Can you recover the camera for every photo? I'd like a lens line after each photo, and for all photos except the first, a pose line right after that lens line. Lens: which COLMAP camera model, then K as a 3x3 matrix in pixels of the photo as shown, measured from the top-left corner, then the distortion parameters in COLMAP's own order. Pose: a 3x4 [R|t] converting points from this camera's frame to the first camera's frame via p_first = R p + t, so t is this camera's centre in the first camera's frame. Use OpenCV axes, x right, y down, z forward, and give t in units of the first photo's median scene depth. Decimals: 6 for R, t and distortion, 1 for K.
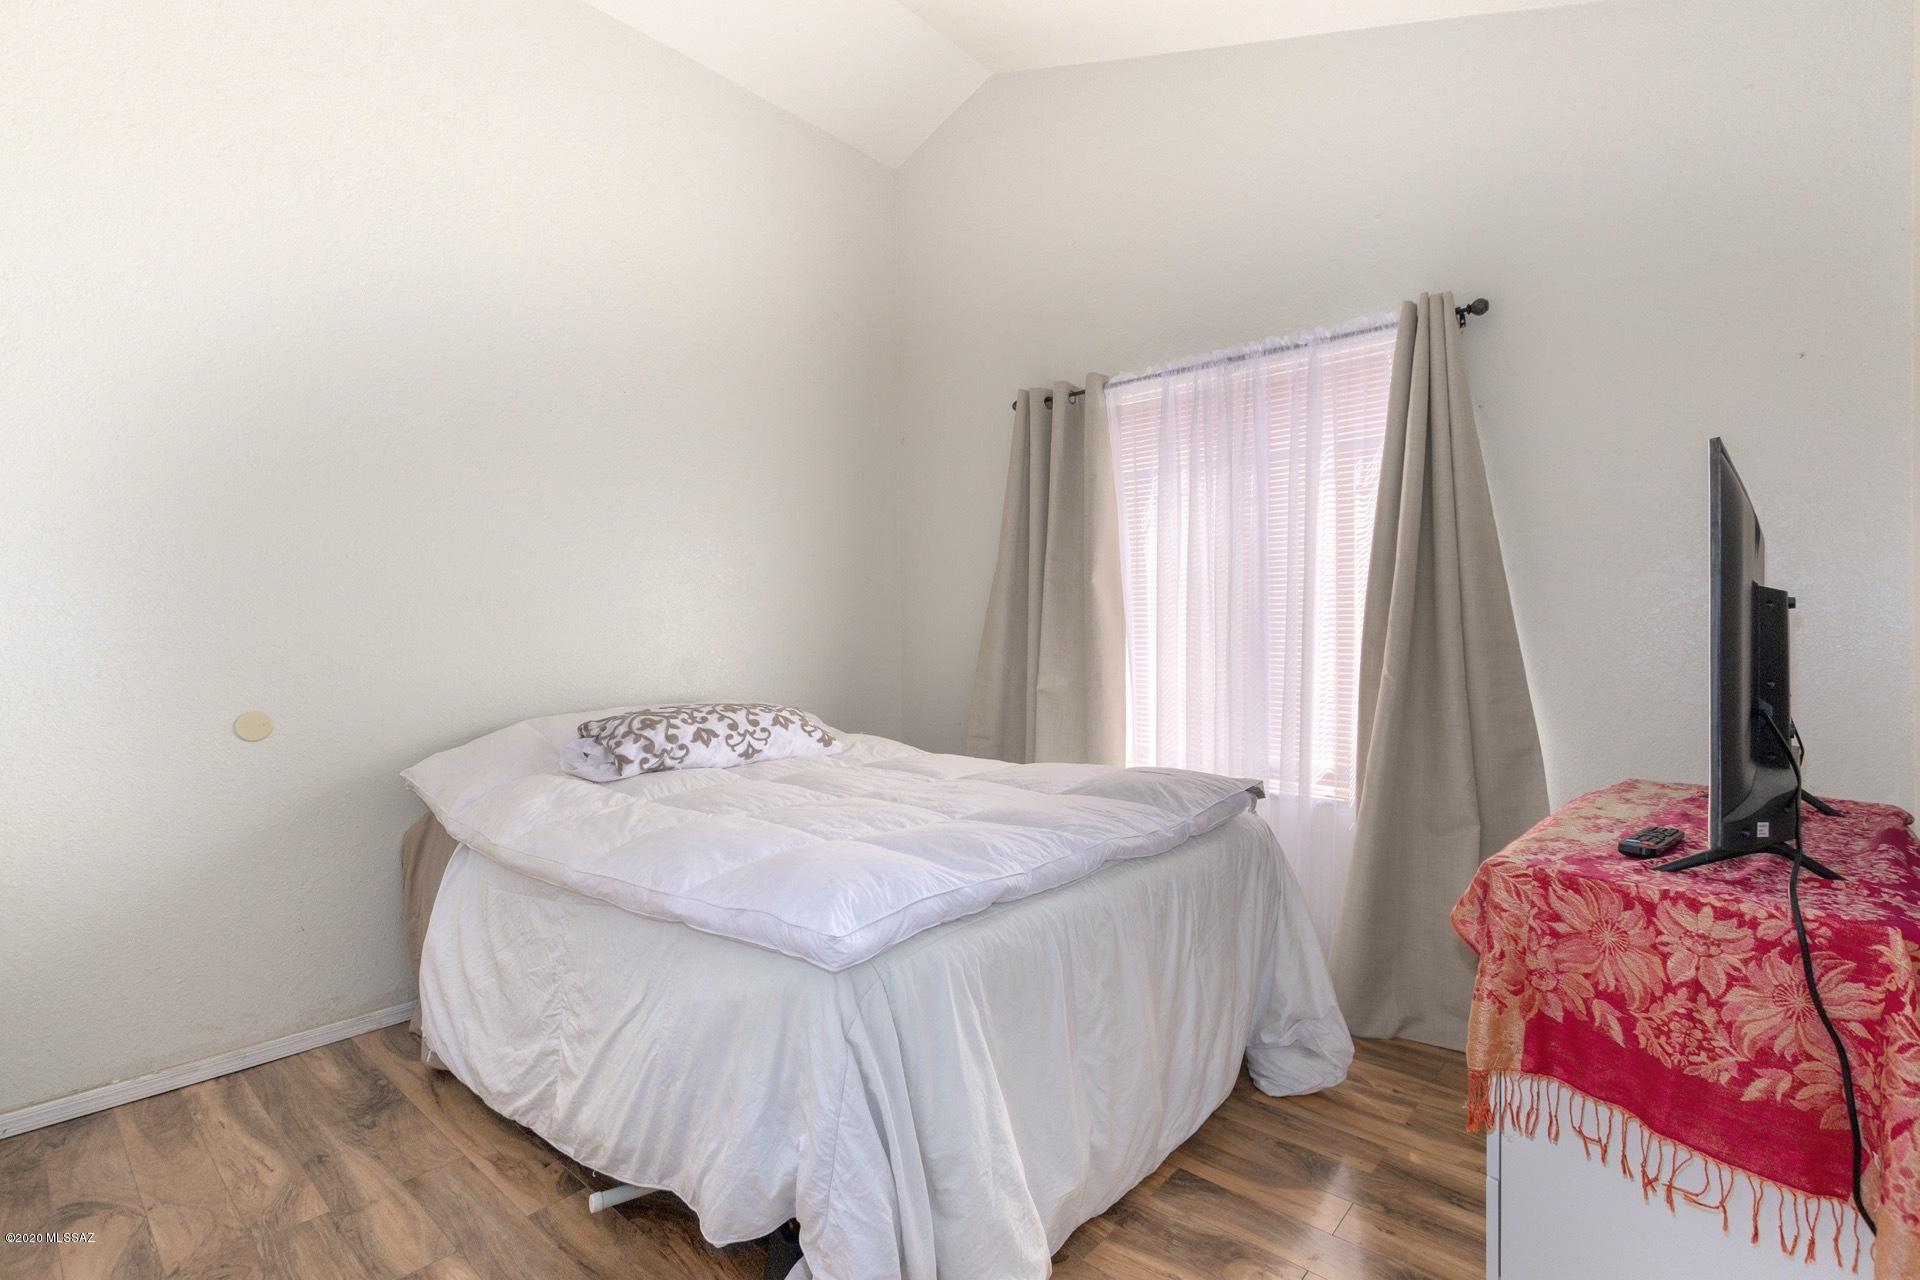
lens RADIAL K [[880.8, 0, 961.3], [0, 880.8, 644.3], [0, 0, 1]] dist [0.000183, -0.000947]
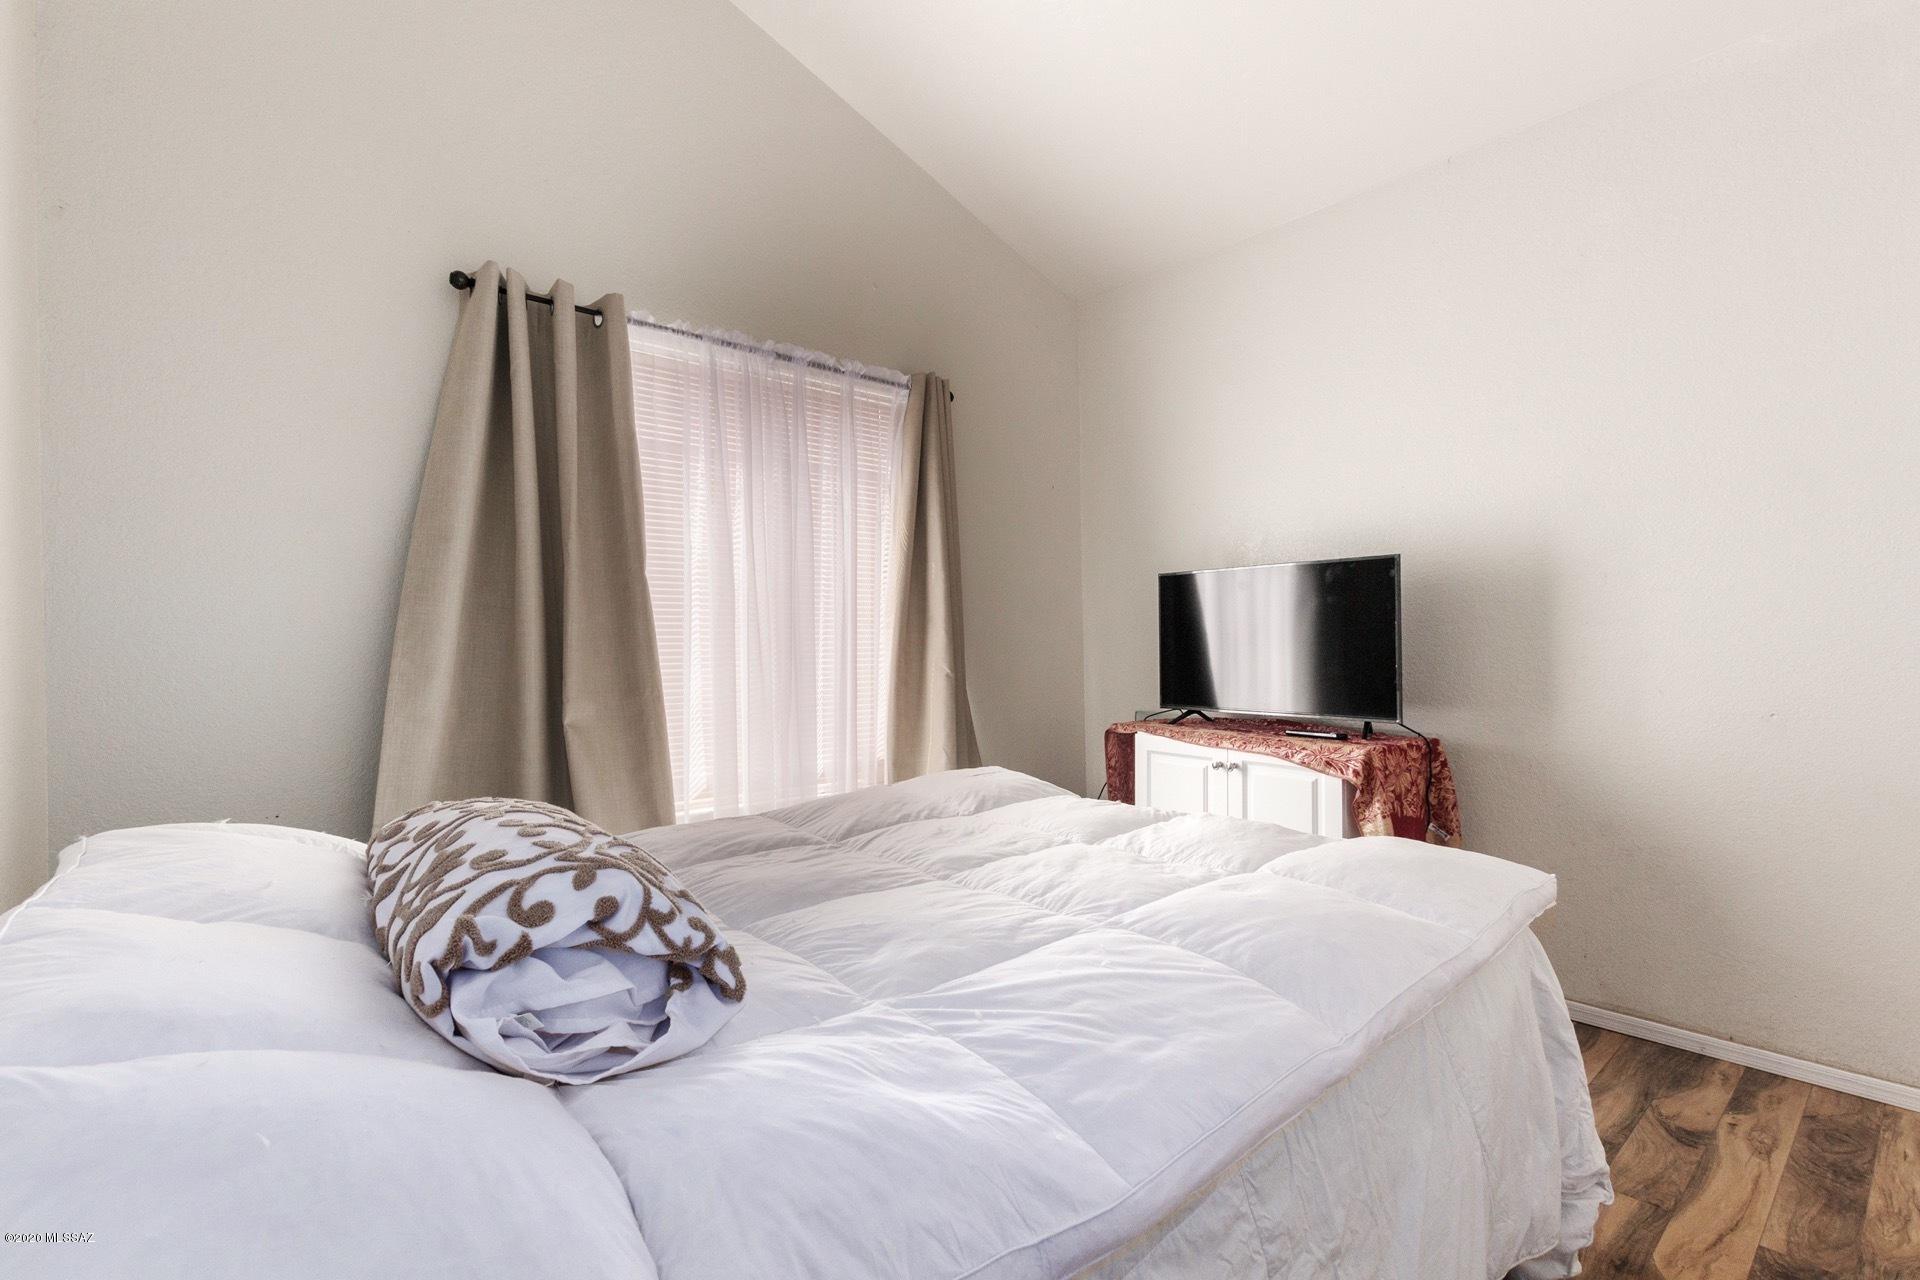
lens RADIAL K [[880.8, 0, 961.9], [0, 880.8, 638.3], [0, 0, 1]] dist [0.000183, -0.000947]
pose [[0.121130, -0.011883, 0.992565, -0.622721], [-0.002154, 0.999923, 0.012234, -0.027303], [-0.992634, -0.003620, 0.121095, 0.679167]]
